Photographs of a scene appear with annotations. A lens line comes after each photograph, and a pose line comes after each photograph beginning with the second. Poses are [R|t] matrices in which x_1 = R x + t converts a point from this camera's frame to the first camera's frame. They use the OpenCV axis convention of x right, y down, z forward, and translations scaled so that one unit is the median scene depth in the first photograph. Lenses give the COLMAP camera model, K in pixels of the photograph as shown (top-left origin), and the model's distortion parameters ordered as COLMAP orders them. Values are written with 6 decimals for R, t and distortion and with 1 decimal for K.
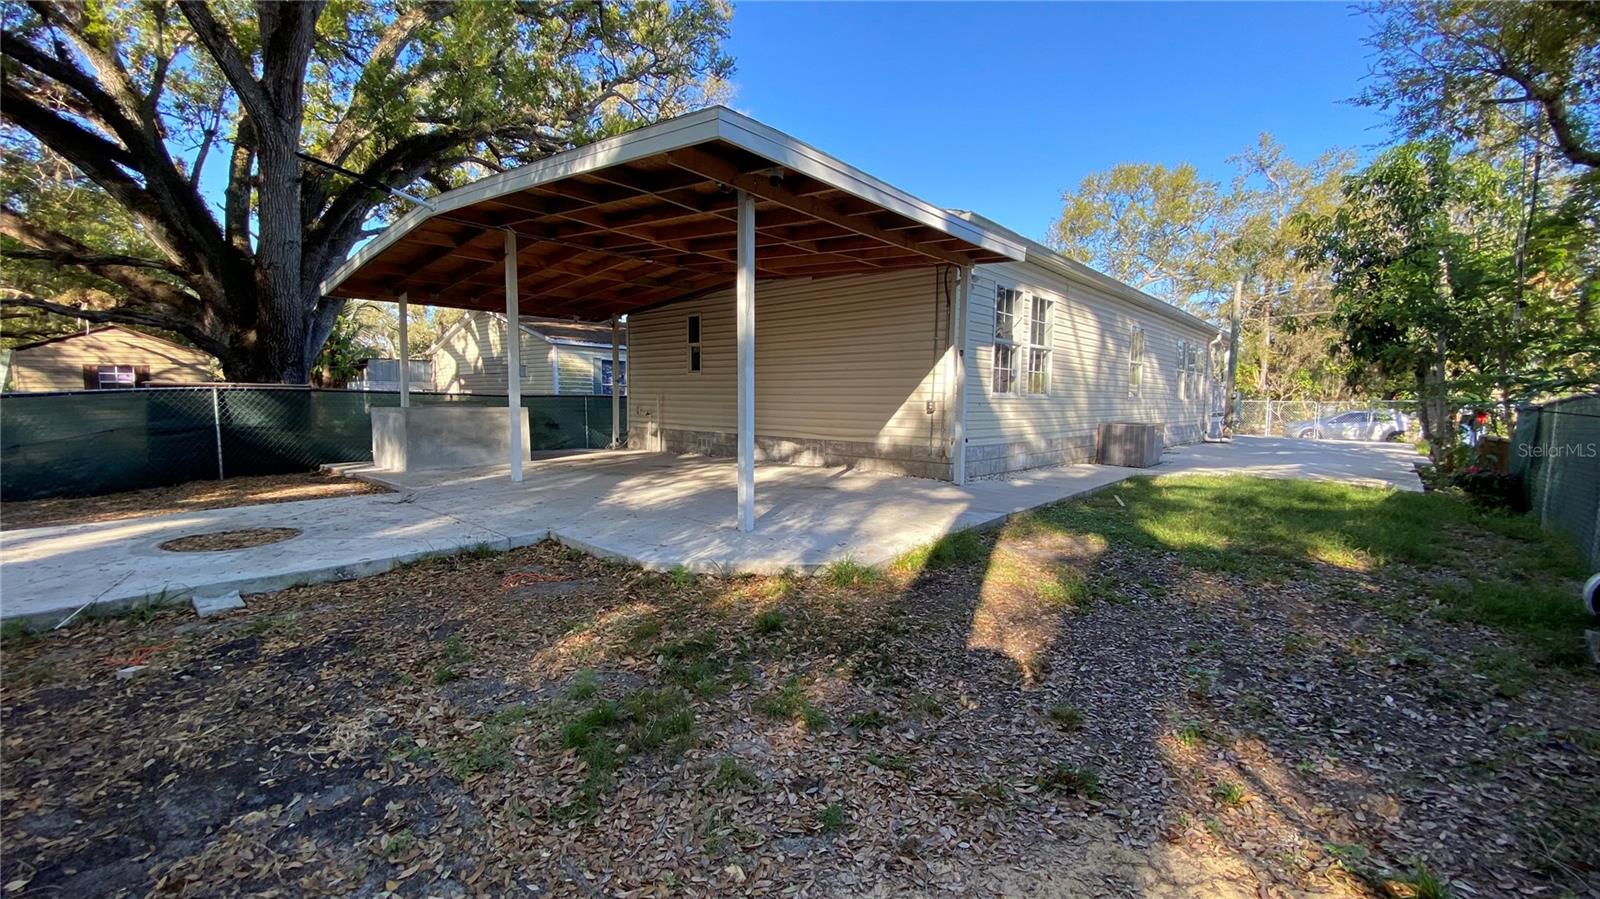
lens RADIAL K [[647.8, 0, 806.6], [0, 647.8, 443.6], [0, 0, 1]] dist [-0.005490, -0.005186]
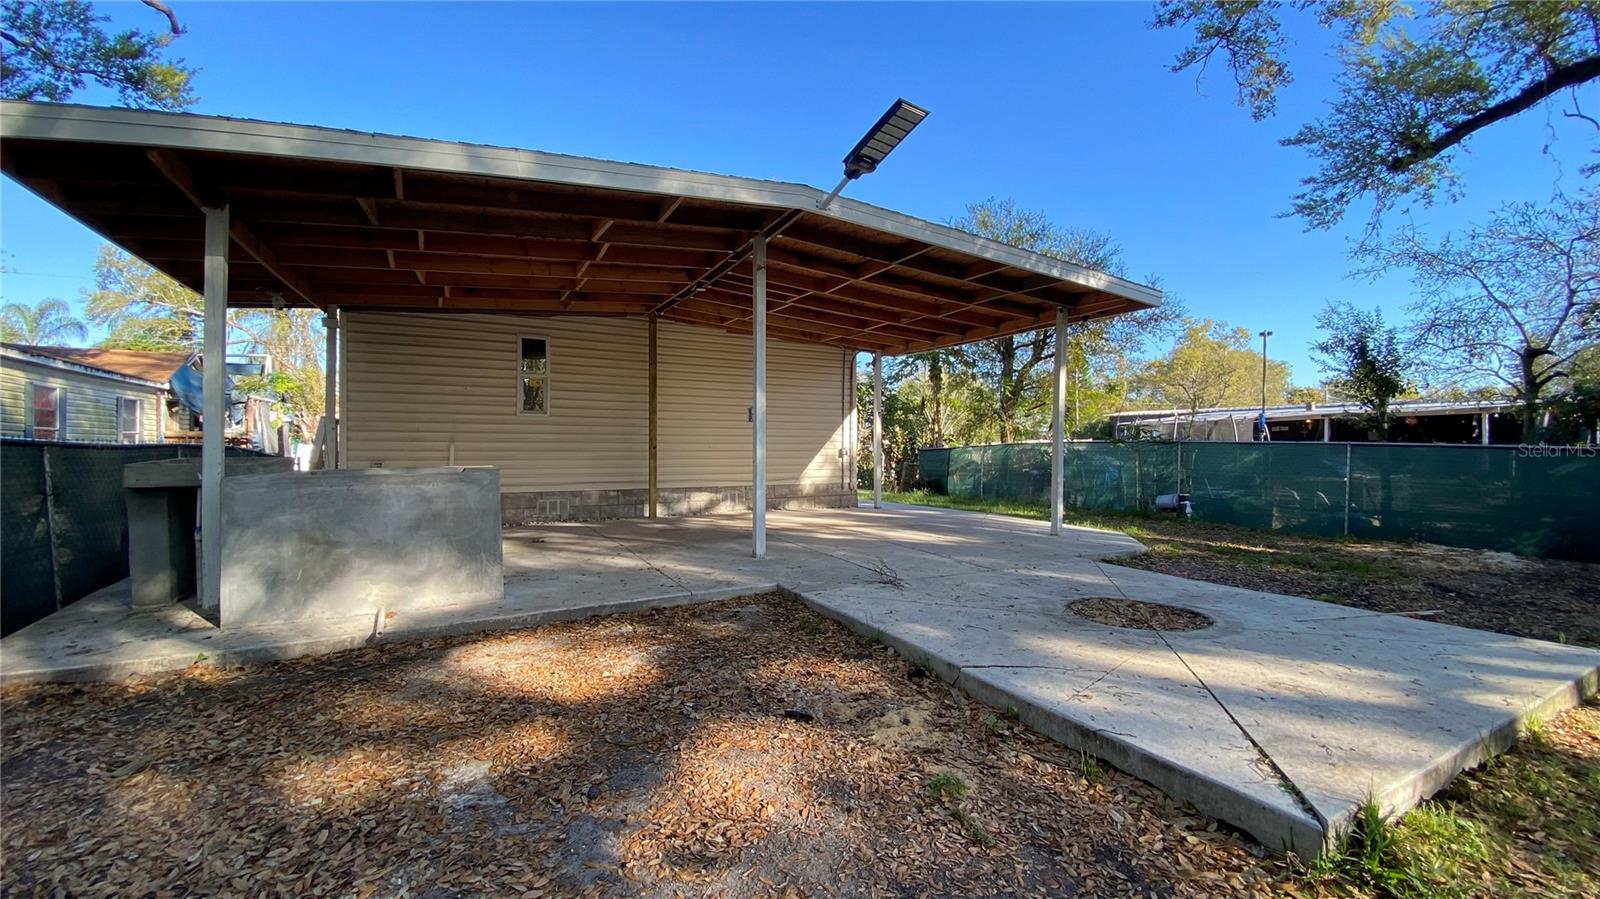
lens RADIAL K [[647.8, 0, 795.9], [0, 647.8, 448.9], [0, 0, 1]] dist [-0.005490, -0.005186]
pose [[0.314565, -0.017127, 0.949081, -0.681730], [0.067544, 0.997707, -0.004383, -0.040964], [-0.946830, 0.065483, 0.315001, 0.424556]]
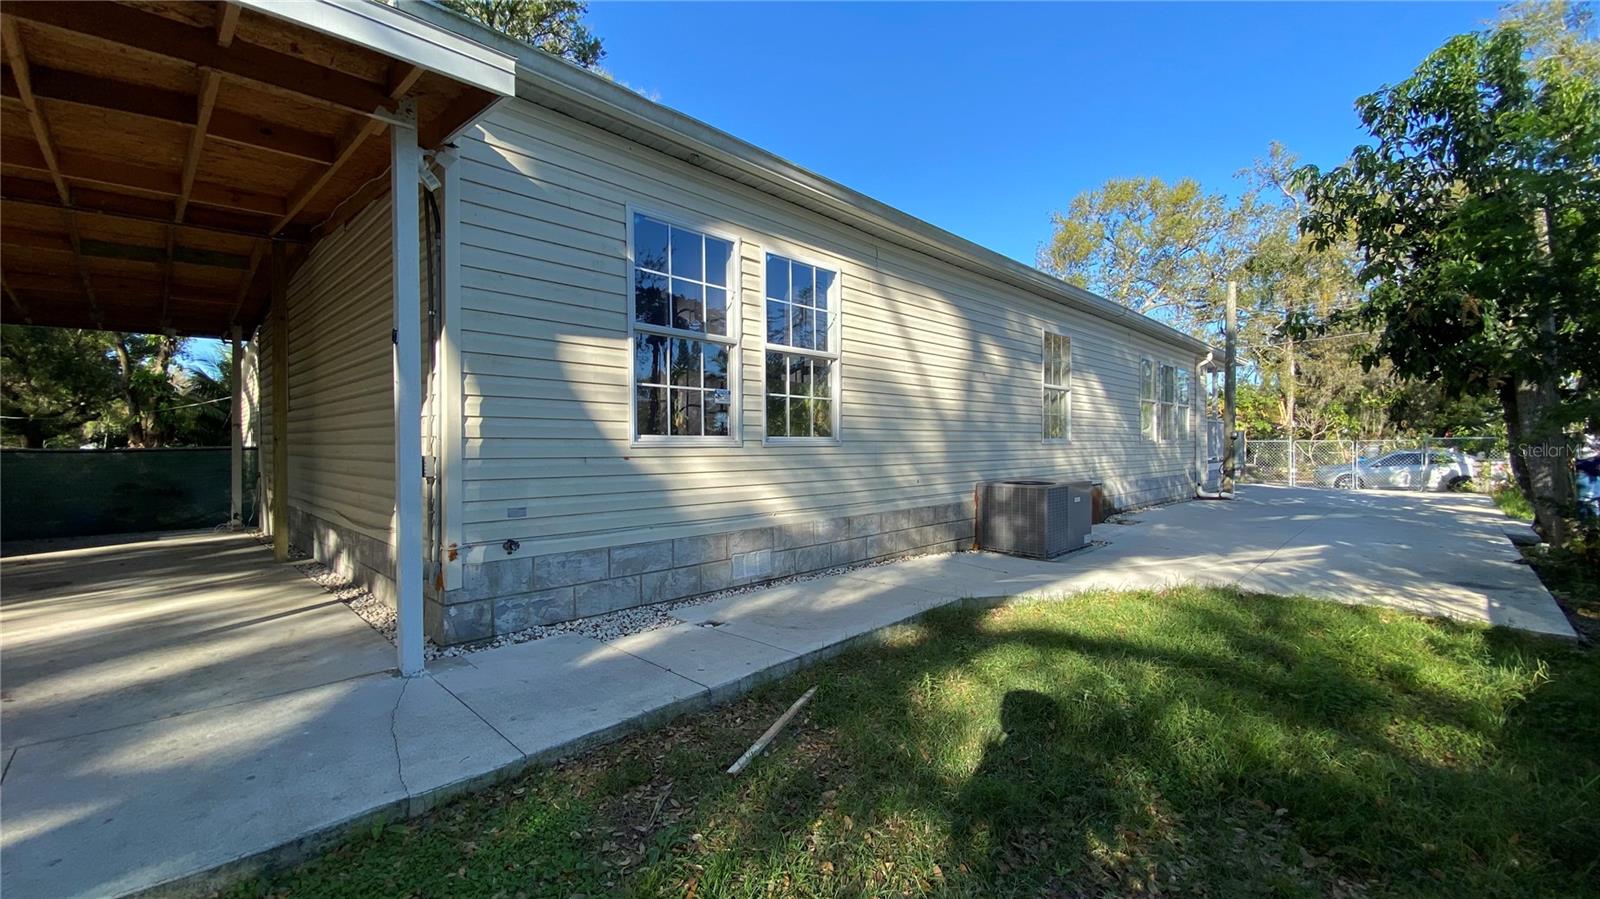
lens RADIAL K [[647.8, 0, 807.1], [0, 647.8, 444.4], [0, 0, 1]] dist [-0.005490, -0.005186]
pose [[0.999075, -0.014215, -0.040593, 0.301393], [0.011382, 0.997538, -0.069195, -0.025636], [0.041476, 0.068669, 0.996777, 0.361581]]
